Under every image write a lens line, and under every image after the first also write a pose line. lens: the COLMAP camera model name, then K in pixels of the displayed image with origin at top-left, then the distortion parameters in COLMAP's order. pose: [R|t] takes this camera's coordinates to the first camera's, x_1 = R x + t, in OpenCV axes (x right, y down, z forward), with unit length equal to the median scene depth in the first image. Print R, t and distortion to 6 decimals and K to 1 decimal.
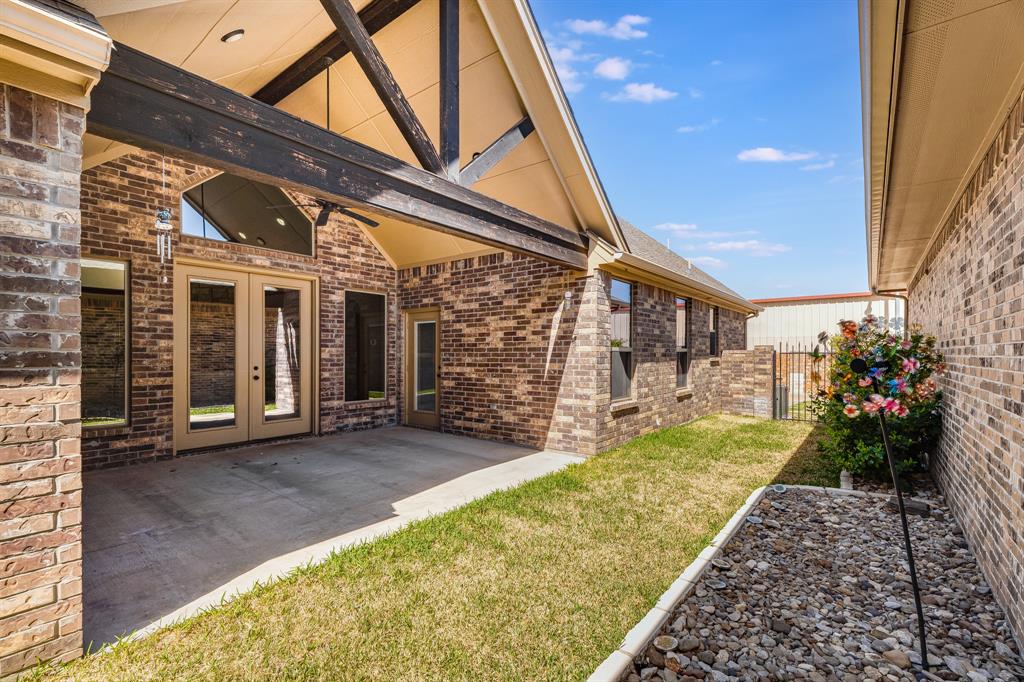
lens RADIAL K [[457.2, 0, 508.2], [0, 457.2, 346.0], [0, 0, 1]] dist [0.002607, -0.000100]
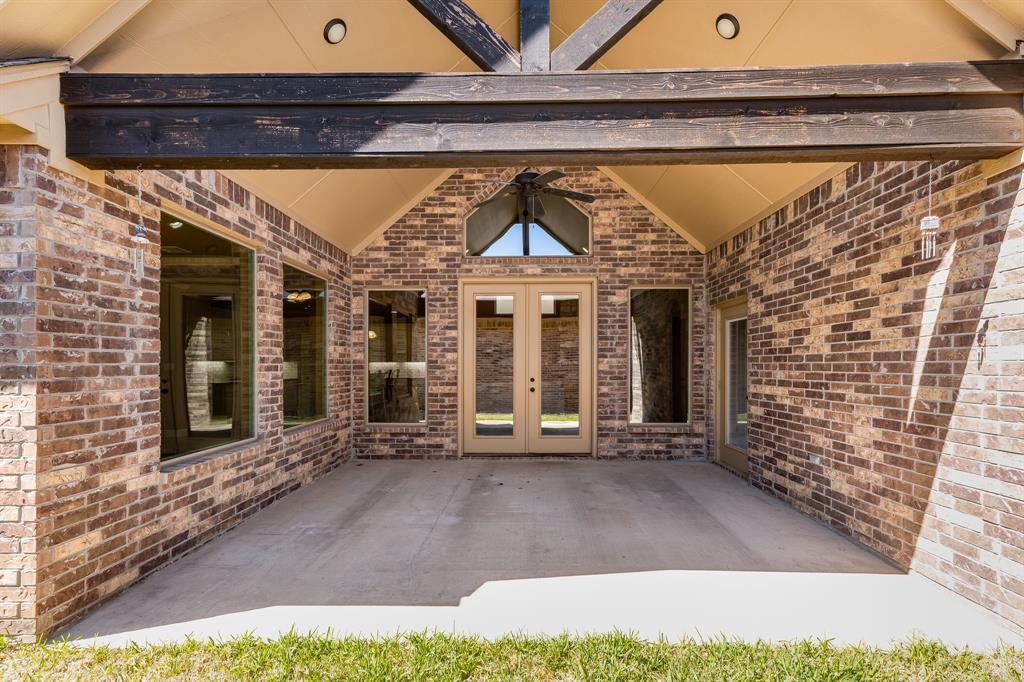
lens RADIAL K [[452.2, 0, 515.4], [0, 452.2, 359.0], [0, 0, 1]] dist [0.012058, 0.000397]
pose [[0.605540, -0.010776, -0.795742, 0.210165], [0.015049, 0.999885, -0.002088, 0.005311], [0.795673, -0.010711, 0.605632, 0.406165]]
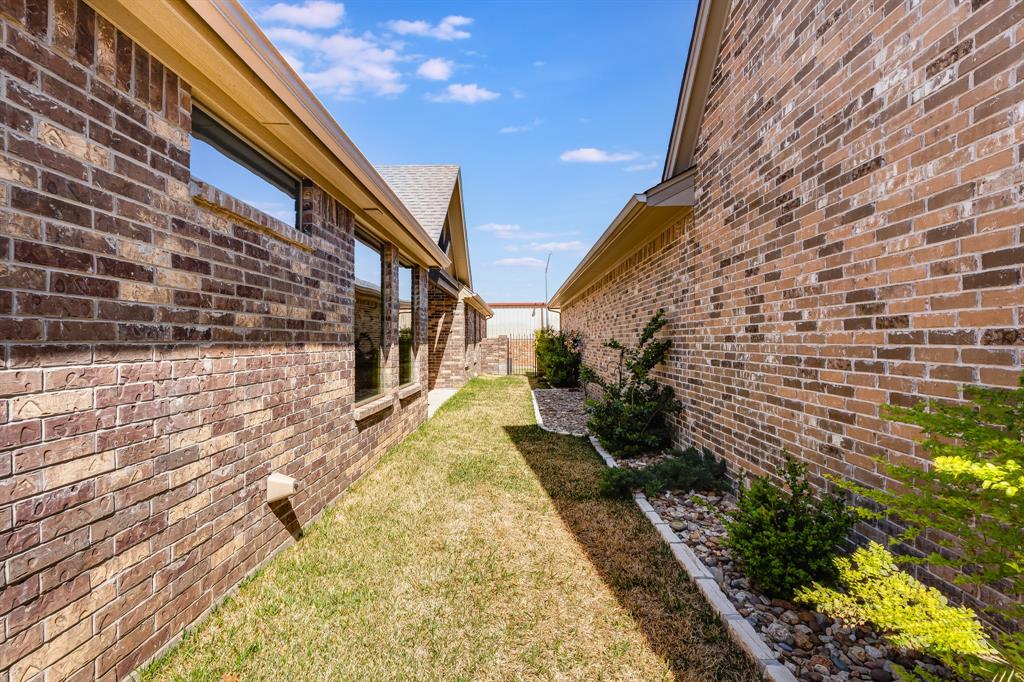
lens RADIAL K [[459.5, 0, 509.9], [0, 459.5, 335.4], [0, 0, 1]] dist [0.000380, -0.000107]
pose [[0.791810, 0.005769, 0.610741, -0.874298], [-0.007707, 0.999970, 0.000546, -0.003884], [-0.610719, -0.005139, 0.791830, -0.762267]]
